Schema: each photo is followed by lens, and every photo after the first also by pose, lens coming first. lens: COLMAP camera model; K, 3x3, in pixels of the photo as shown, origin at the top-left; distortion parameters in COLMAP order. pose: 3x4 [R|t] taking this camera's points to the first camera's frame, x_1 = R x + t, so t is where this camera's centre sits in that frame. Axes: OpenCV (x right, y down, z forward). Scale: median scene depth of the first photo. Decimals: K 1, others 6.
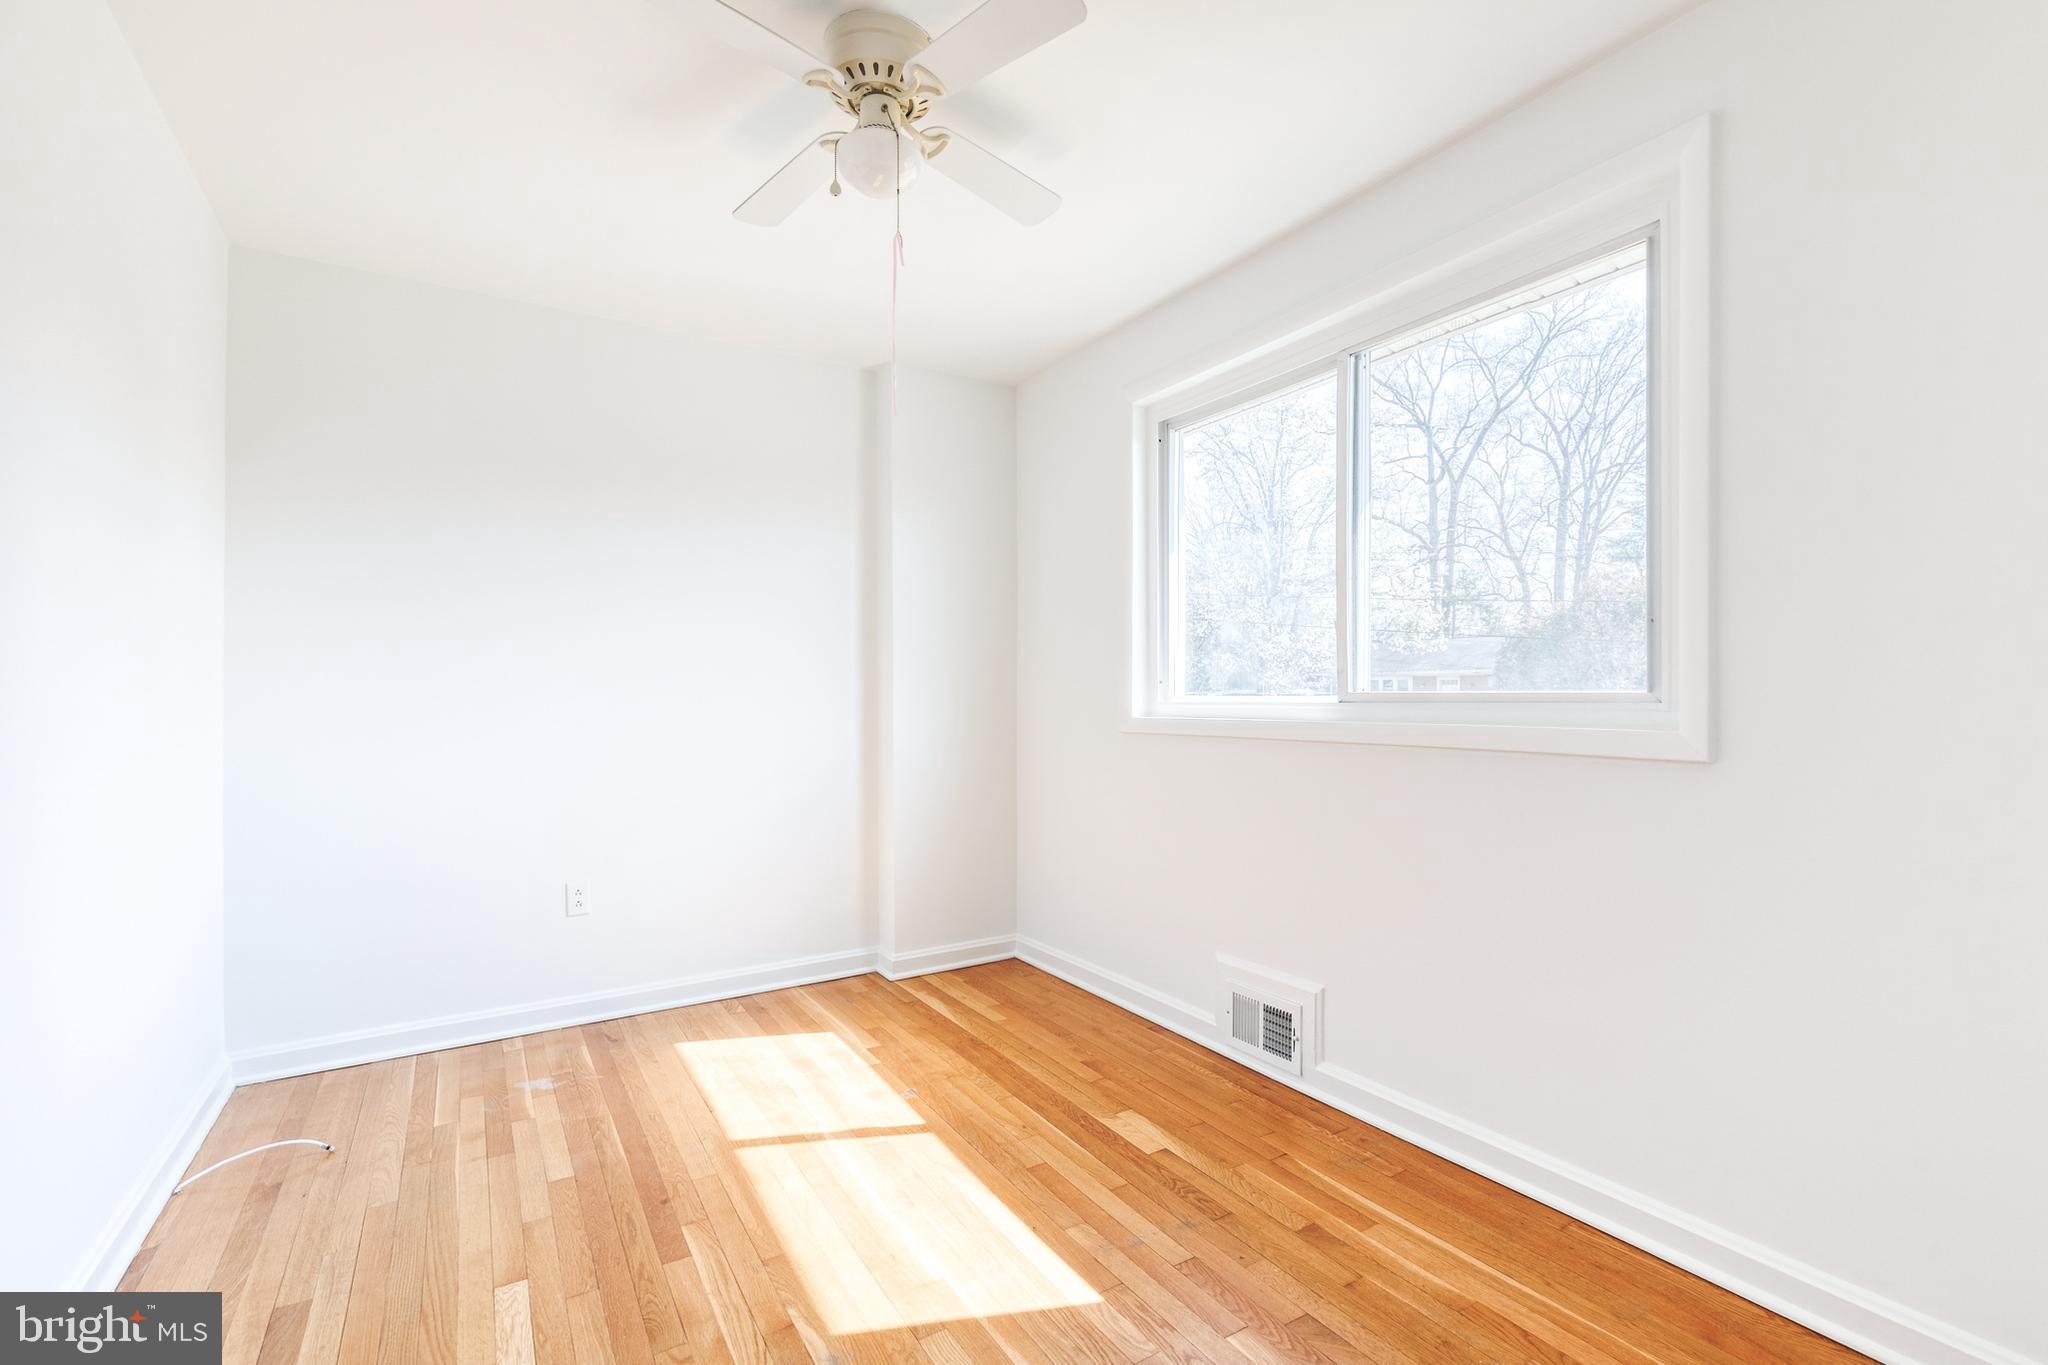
lens RADIAL K [[923.1, 0, 1046.0], [0, 923.1, 709.9], [0, 0, 1]] dist [0.011234, -0.003421]
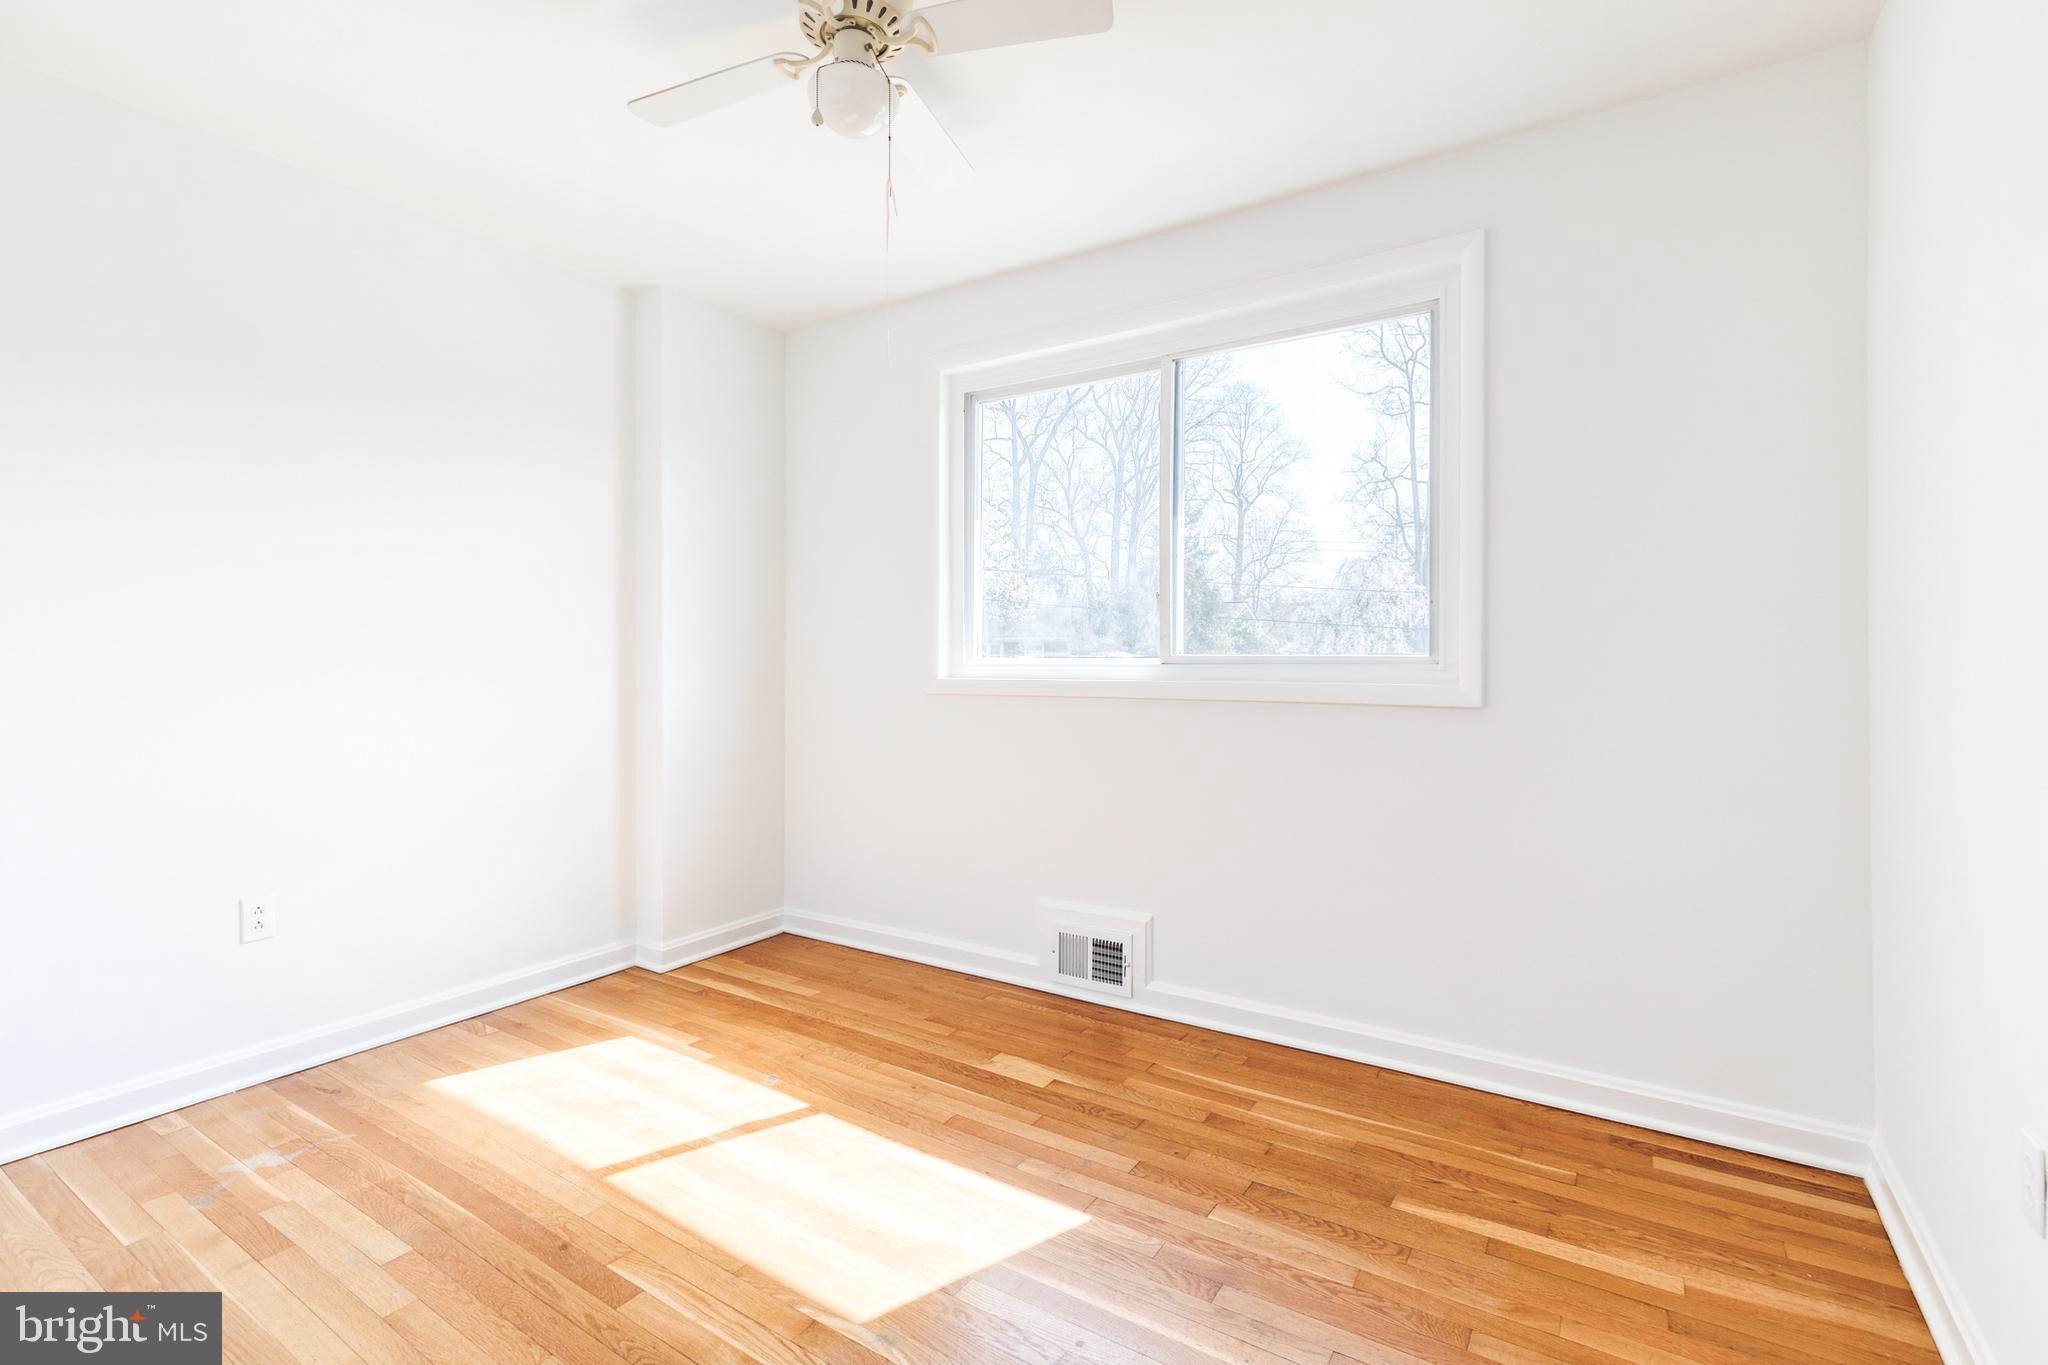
lens RADIAL K [[923.1, 0, 1053.5], [0, 923.1, 677.6], [0, 0, 1]] dist [0.011234, -0.003421]
pose [[0.905114, -0.004225, 0.425148, -0.290734], [0.002673, 0.999987, 0.004246, 0.003138], [-0.425160, -0.002707, 0.905114, 0.028787]]
